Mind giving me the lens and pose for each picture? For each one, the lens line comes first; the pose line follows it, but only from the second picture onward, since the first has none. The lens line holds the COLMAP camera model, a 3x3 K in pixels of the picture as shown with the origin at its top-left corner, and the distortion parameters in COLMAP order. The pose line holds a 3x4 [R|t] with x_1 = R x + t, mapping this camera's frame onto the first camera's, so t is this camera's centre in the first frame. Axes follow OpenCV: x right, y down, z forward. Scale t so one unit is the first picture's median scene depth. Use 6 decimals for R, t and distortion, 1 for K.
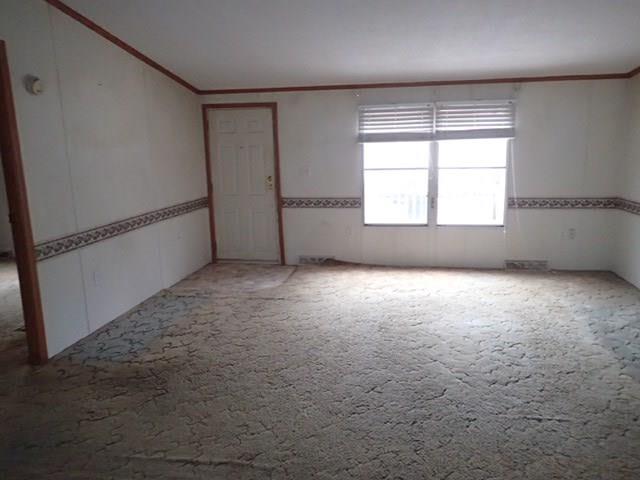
lens RADIAL K [[473.2, 0, 320.0], [0, 473.2, 240.0], [0, 0, 1]] dist [0.005090, -0.007575]
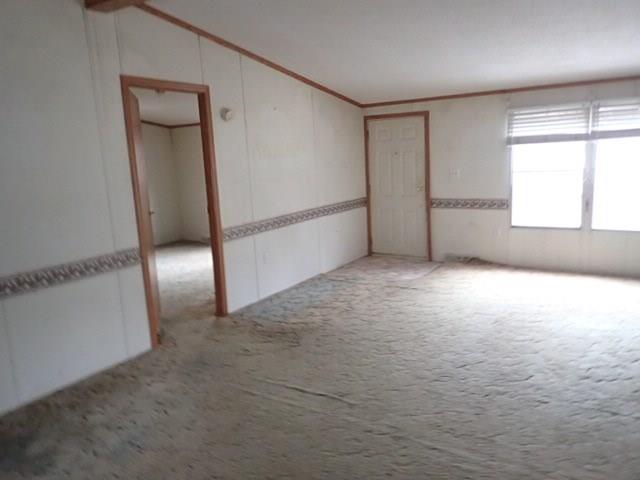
lens RADIAL K [[473.2, 0, 320.0], [0, 473.2, 240.0], [0, 0, 1]] dist [0.005090, -0.007575]
pose [[0.919838, 0.045753, -0.389621, 0.140663], [-0.047405, 0.998861, 0.005381, 0.014005], [0.389424, 0.013521, 0.920959, -0.114602]]
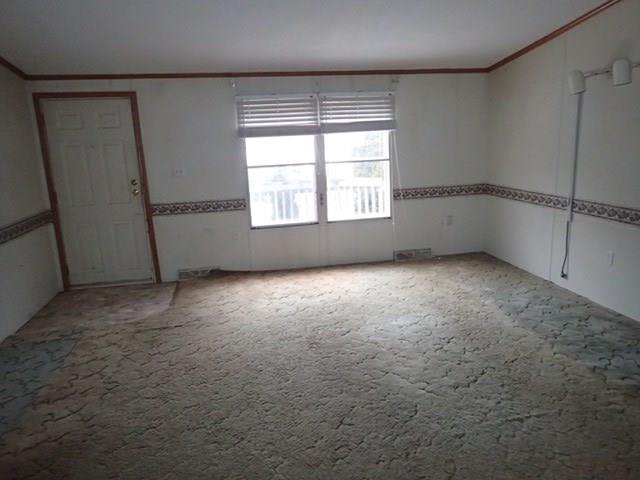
lens RADIAL K [[473.2, 0, 320.0], [0, 473.2, 240.0], [0, 0, 1]] dist [0.005090, -0.007575]
pose [[0.936166, -0.093029, 0.339027, -0.115930], [0.090304, 0.995629, 0.023842, -0.024087], [-0.339763, 0.008296, 0.940475, 0.126236]]
